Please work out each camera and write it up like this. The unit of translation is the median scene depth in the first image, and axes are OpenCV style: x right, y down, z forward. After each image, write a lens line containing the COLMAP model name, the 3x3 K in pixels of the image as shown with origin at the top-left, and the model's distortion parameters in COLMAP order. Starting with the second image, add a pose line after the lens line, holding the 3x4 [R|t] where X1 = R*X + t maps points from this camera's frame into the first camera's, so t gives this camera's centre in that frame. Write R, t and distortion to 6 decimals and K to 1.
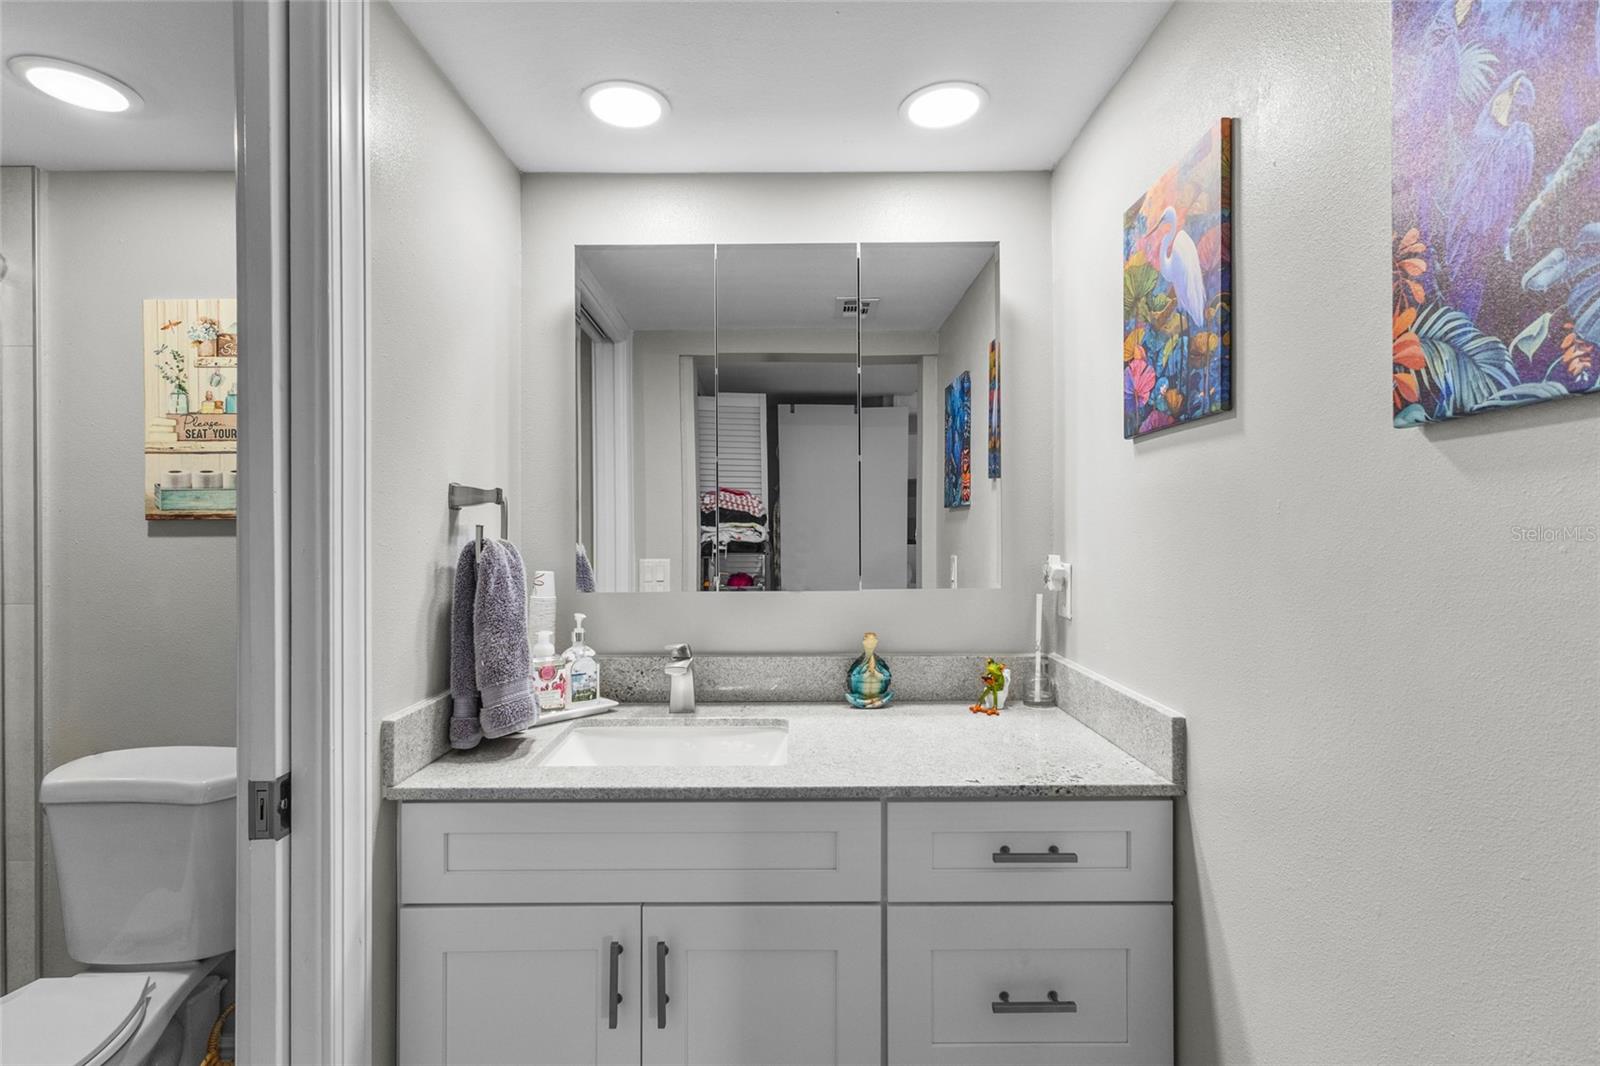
lens RADIAL K [[743.2, 0, 792.8], [0, 743.2, 532.2], [0, 0, 1]] dist [0.003427, 0.002904]
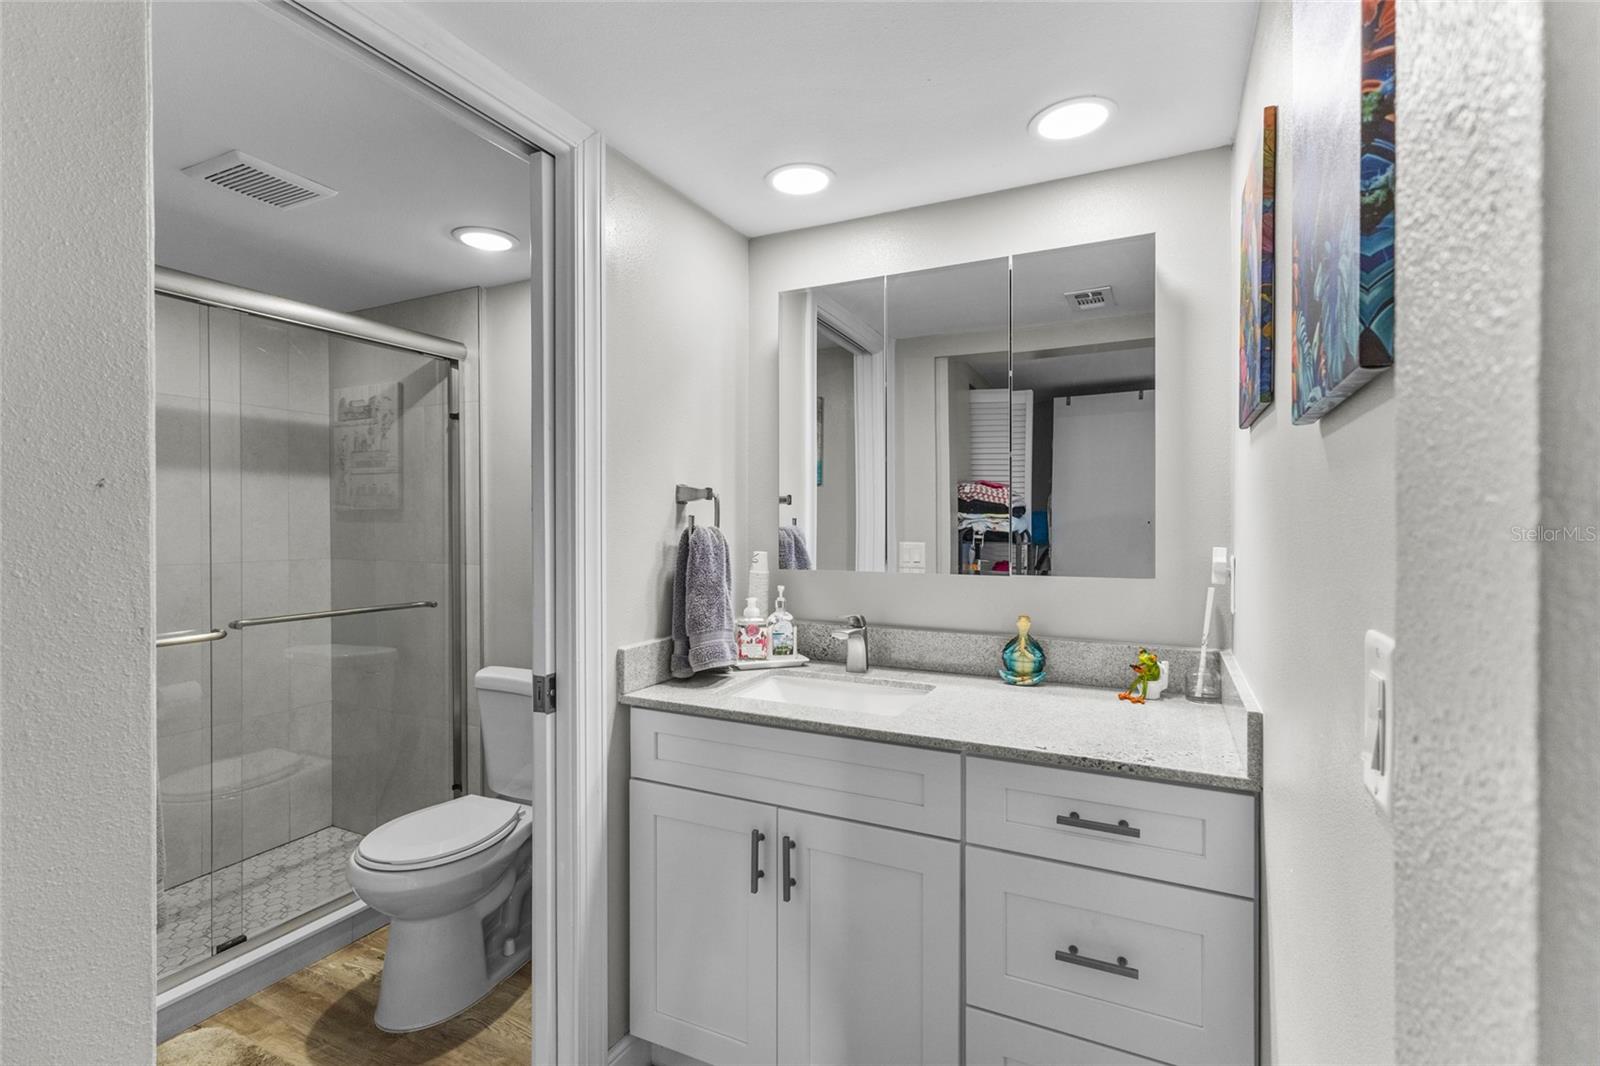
lens RADIAL K [[743.2, 0, 816.4], [0, 743.2, 529.6], [0, 0, 1]] dist [0.003427, 0.002904]
pose [[0.900199, 0.010596, -0.435350, 0.375143], [-0.006280, 0.999916, 0.011352, -0.000295], [0.435434, -0.007485, 0.900190, -0.125051]]
